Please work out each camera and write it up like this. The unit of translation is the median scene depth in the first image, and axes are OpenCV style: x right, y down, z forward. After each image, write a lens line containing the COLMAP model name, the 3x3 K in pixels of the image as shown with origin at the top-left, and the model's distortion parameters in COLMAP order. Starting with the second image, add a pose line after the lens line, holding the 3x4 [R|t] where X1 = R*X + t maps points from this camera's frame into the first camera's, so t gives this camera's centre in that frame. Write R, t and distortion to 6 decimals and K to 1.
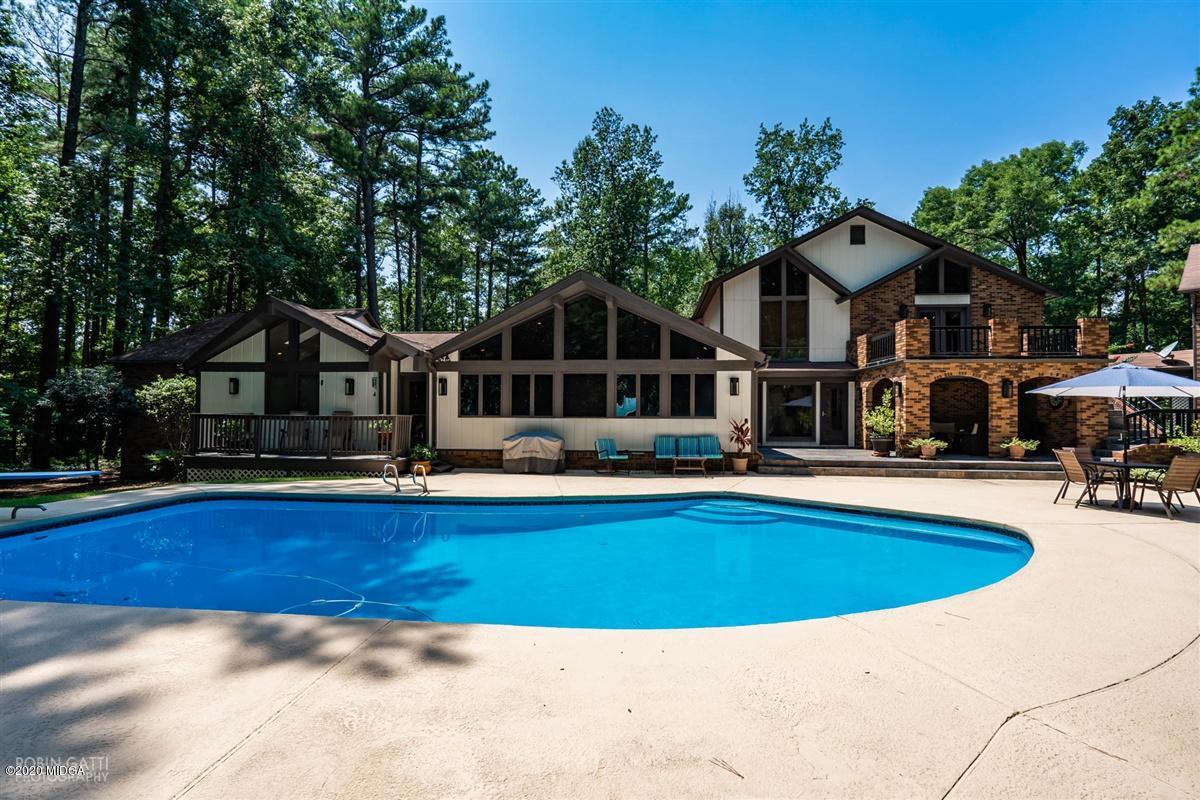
lens RADIAL K [[547.3, 0, 597.5], [0, 547.3, 405.0], [0, 0, 1]] dist [-0.004285, 0.000491]
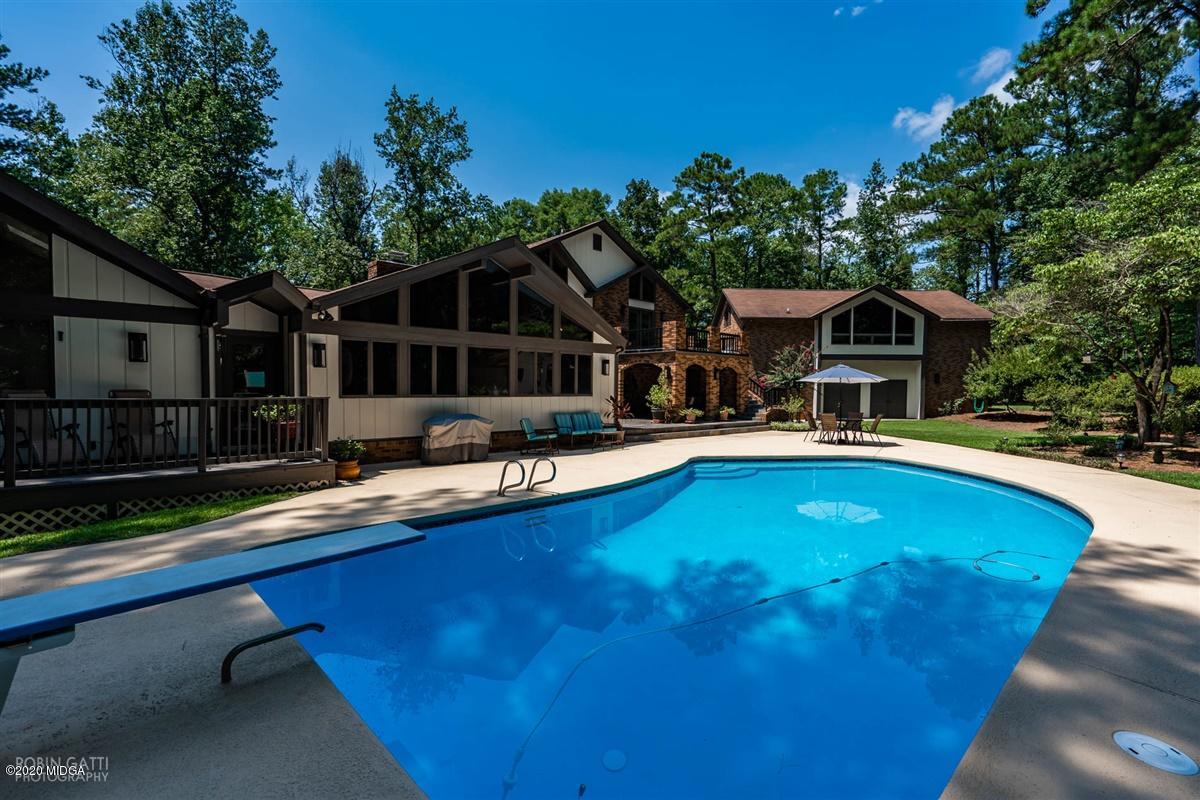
lens RADIAL K [[547.3, 0, 597.5], [0, 547.3, 405.0], [0, 0, 1]] dist [-0.004285, 0.000491]
pose [[0.648698, -0.023407, 0.760686, -0.593324], [-0.011062, 0.999131, 0.040178, -0.001425], [-0.760965, -0.034478, 0.647876, 0.268793]]
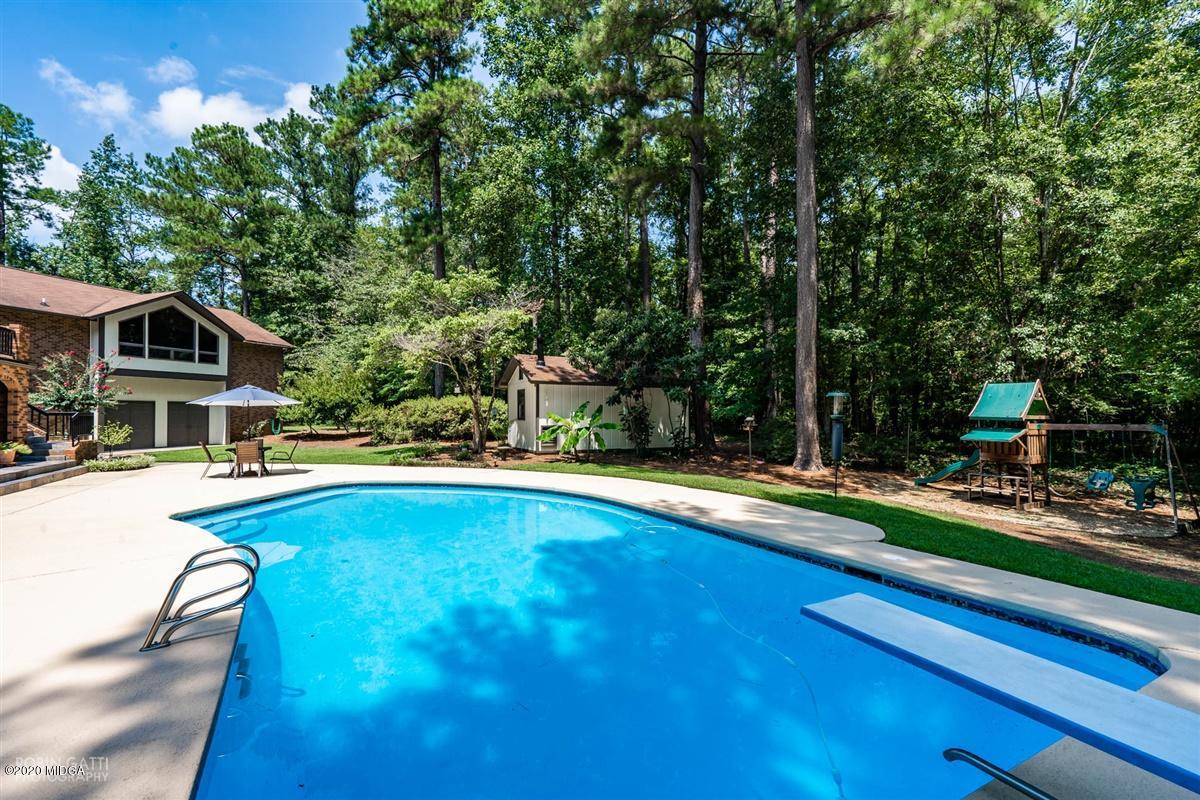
lens RADIAL K [[536.4, 0, 597.4], [0, 536.4, 409.9], [0, 0, 1]] dist [-0.000326, 0.000519]
pose [[-0.565528, -0.003683, 0.824721, -0.559437], [-0.013062, 0.999905, -0.004492, -0.006968], [-0.824626, -0.013313, -0.565522, 0.652246]]
